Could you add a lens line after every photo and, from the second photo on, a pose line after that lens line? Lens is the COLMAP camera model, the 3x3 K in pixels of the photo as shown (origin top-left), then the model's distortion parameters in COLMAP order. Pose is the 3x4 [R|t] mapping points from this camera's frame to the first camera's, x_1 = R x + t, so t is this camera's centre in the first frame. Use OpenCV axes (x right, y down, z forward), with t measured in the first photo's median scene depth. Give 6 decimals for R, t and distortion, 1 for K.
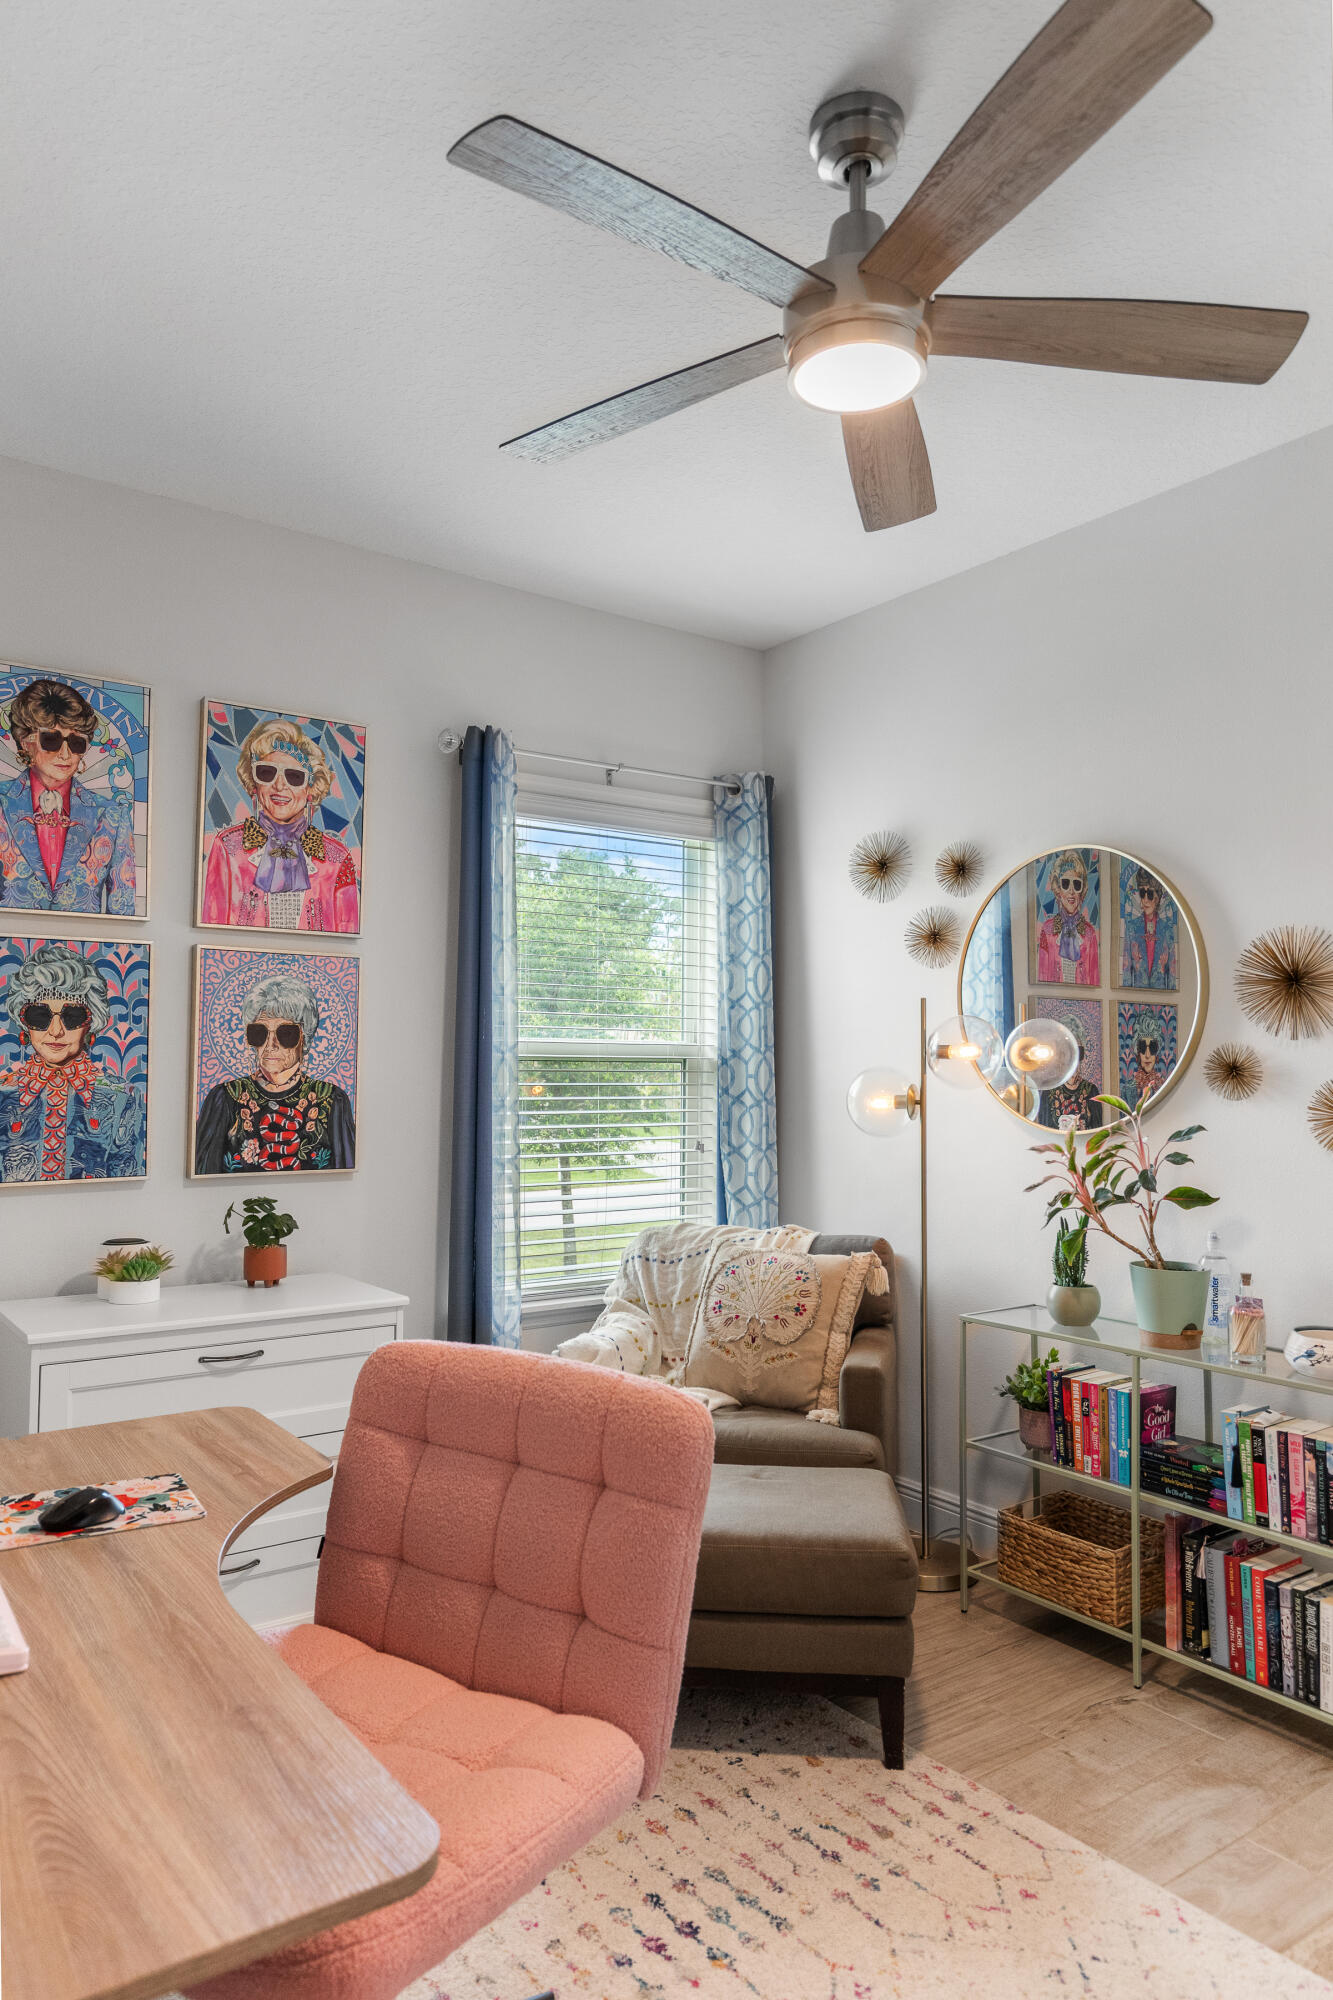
lens RADIAL K [[1320.9, 0, 666.5], [0, 1320.9, 1000.0], [0, 0, 1]] dist [0.004904, -0.002829]
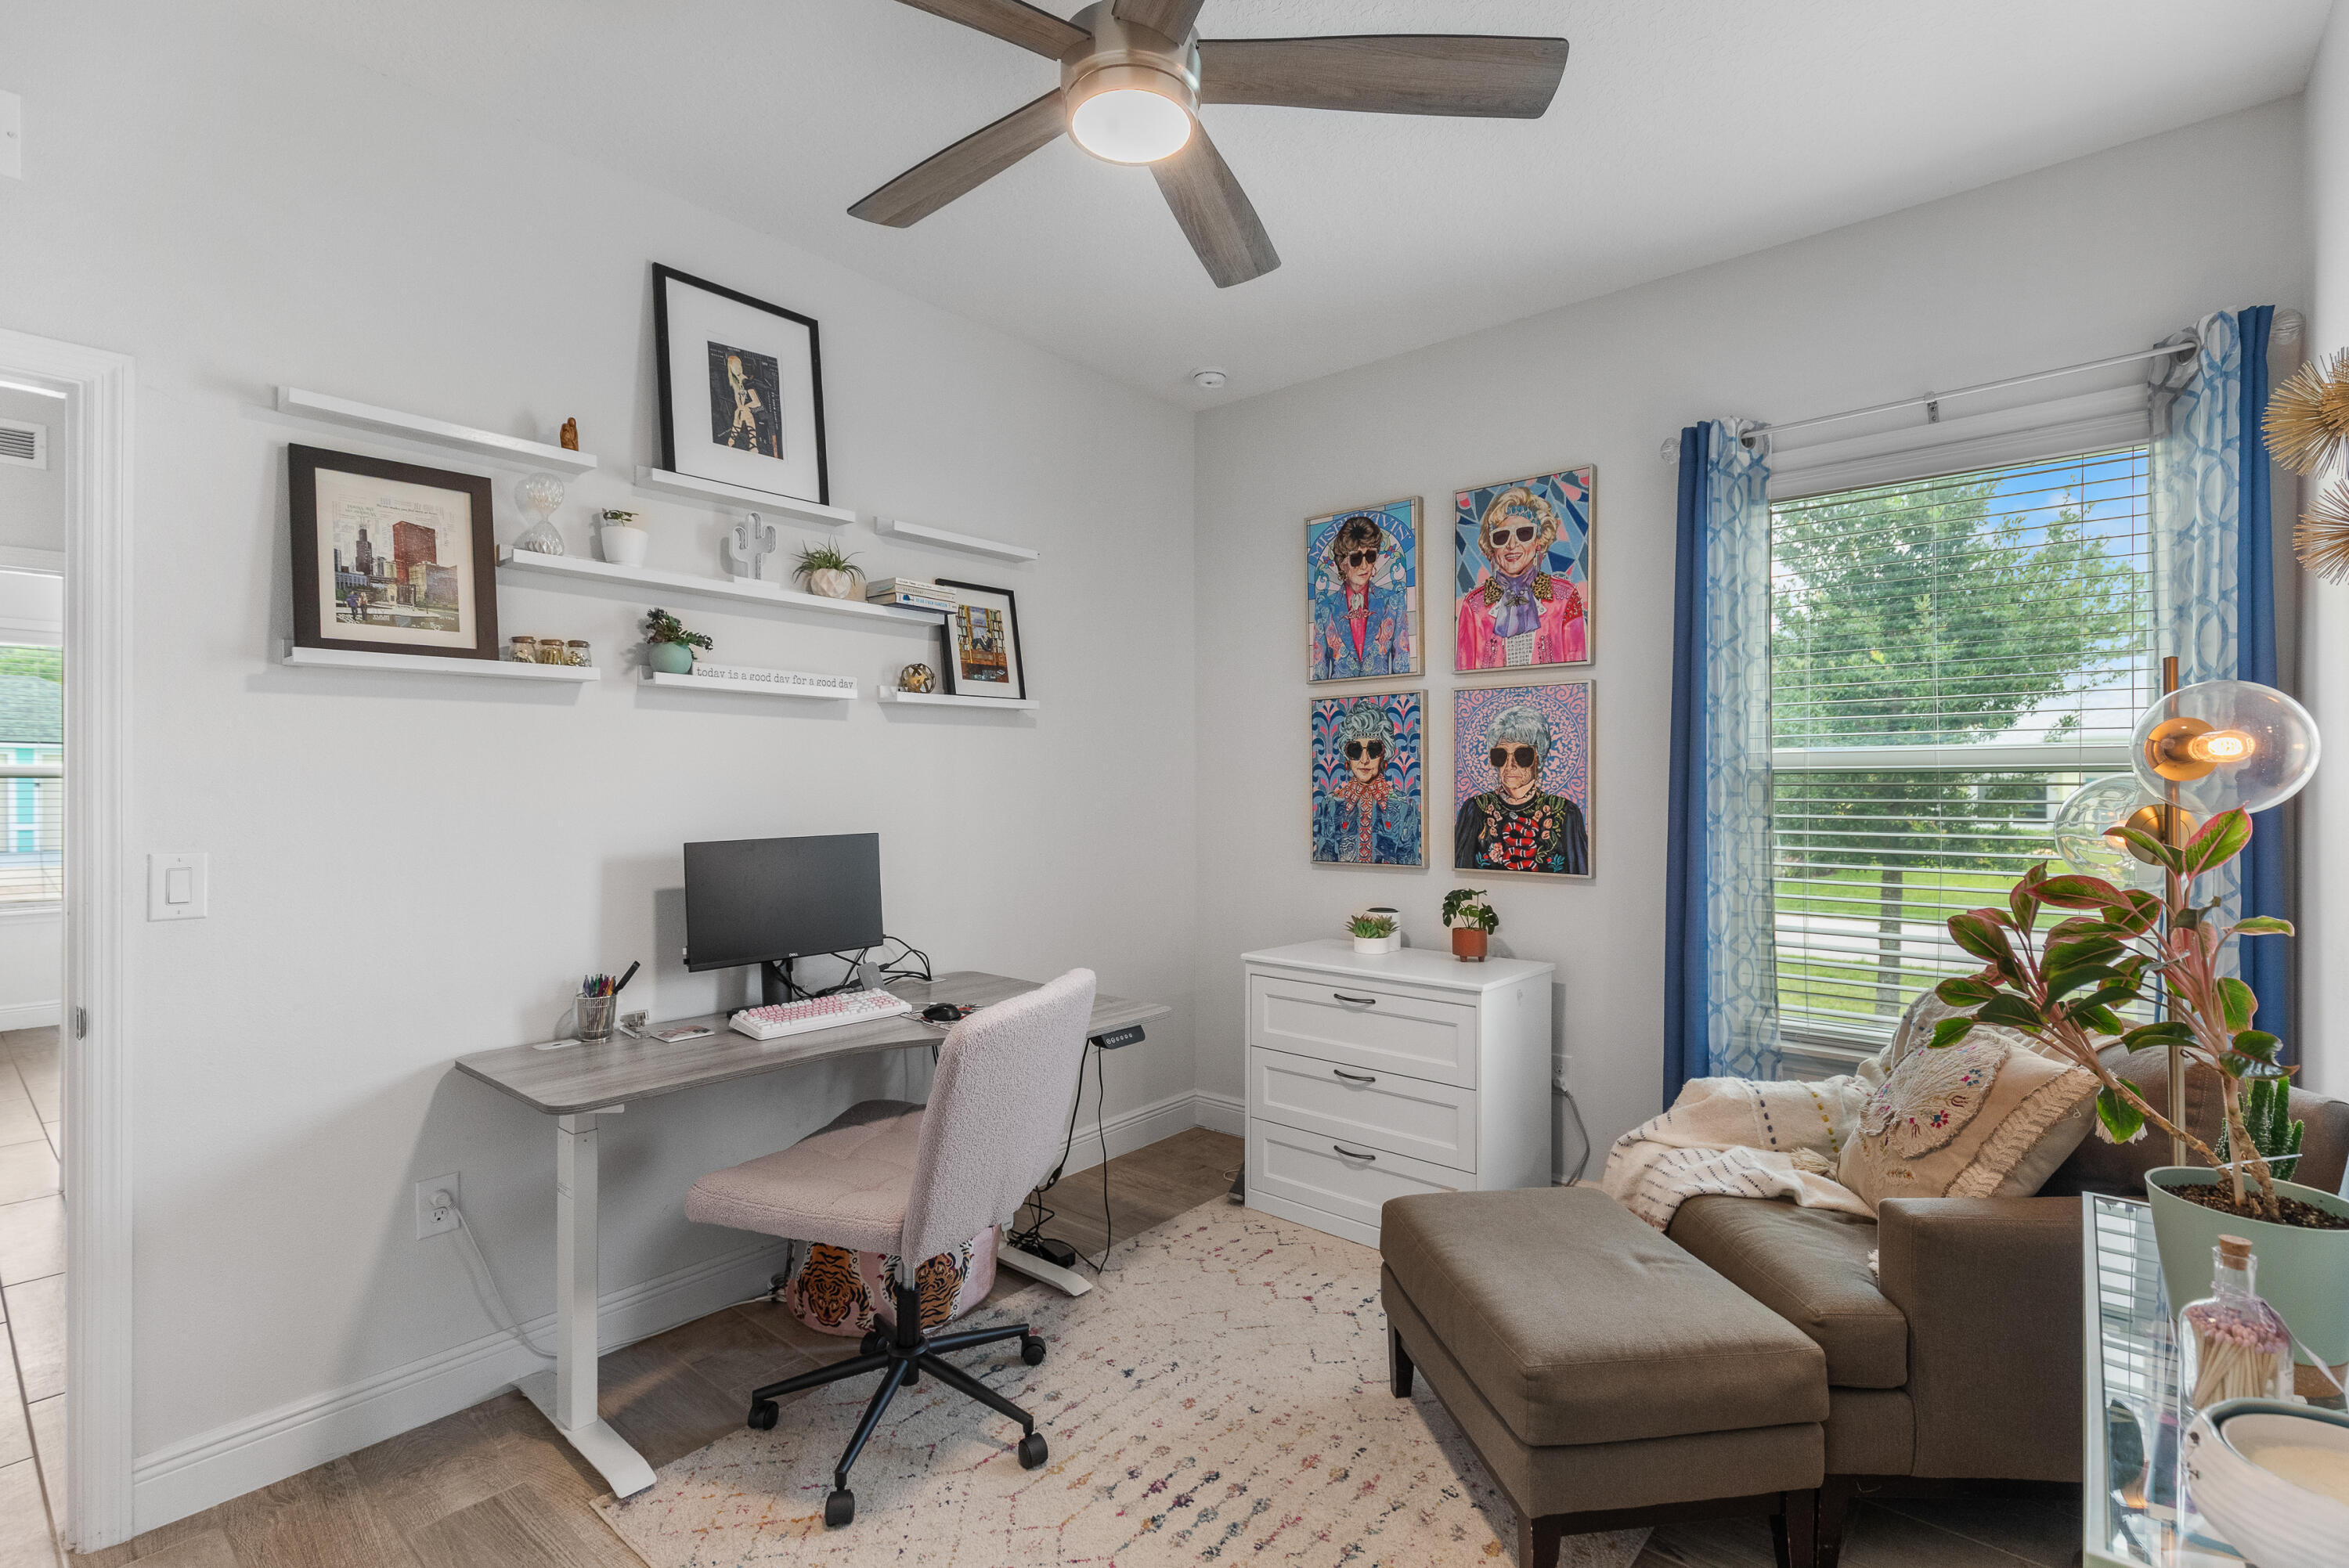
lens RADIAL K [[1056.3, 0, 1131.5], [0, 1056.3, 781.2], [0, 0, 1]] dist [0.004249, -0.000896]
pose [[0.219899, -0.008364, -0.975487, 0.568710], [0.058286, 0.998289, 0.004580, 0.024767], [0.973780, -0.057864, 0.220010, 0.466665]]
